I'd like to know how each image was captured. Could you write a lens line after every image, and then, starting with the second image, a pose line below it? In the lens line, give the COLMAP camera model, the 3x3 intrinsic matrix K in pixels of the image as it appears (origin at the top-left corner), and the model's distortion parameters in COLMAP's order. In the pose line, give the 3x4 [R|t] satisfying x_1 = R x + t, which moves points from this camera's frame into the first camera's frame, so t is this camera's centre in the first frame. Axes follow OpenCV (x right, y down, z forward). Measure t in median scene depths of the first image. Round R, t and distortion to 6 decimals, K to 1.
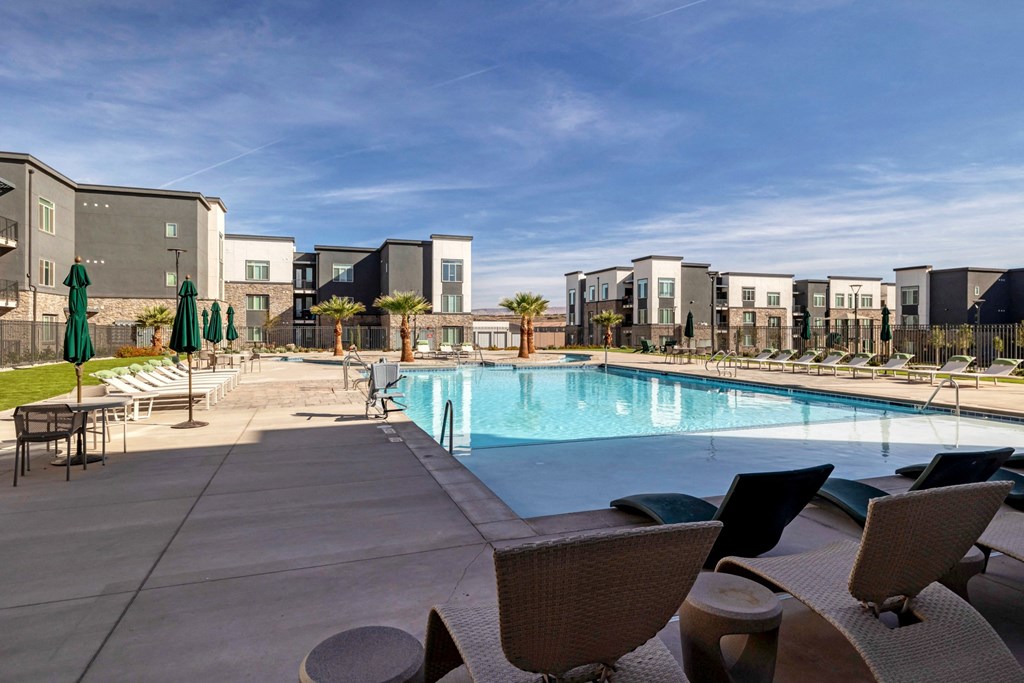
lens RADIAL K [[587.8, 0, 512.9], [0, 587.8, 340.8], [0, 0, 1]] dist [0.005889, -0.003184]
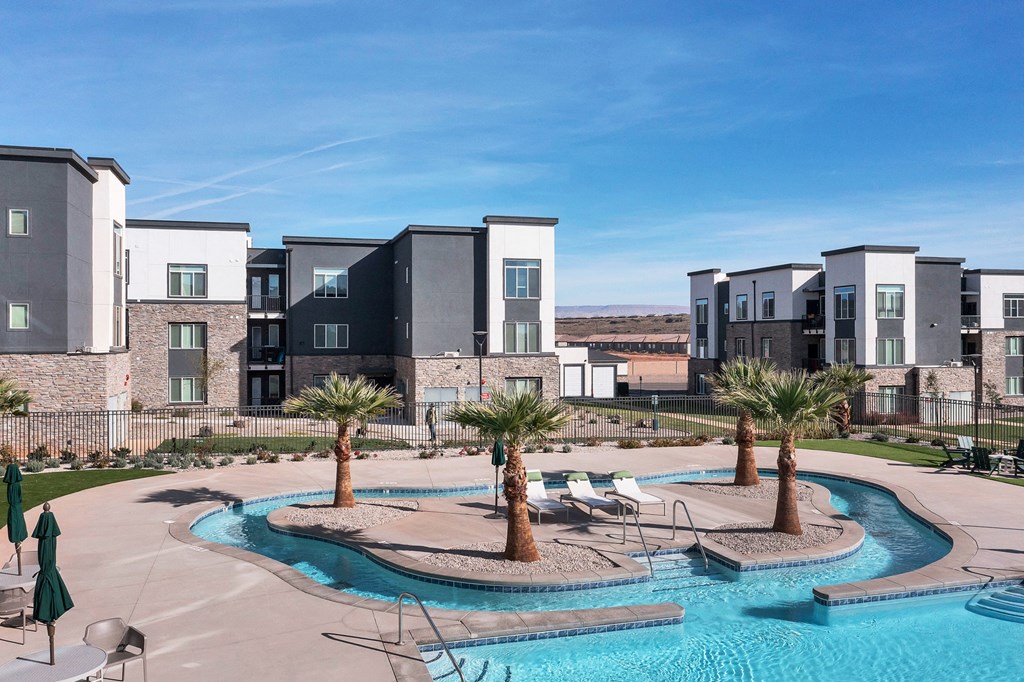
lens RADIAL K [[811.2, 0, 501.6], [0, 811.2, 330.3], [0, 0, 1]] dist [0.001766, 0.007084]
pose [[0.998390, -0.006049, -0.056391, -0.065020], [0.004910, 0.999781, -0.020321, -0.044280], [0.056501, 0.020012, 0.998202, 0.180155]]
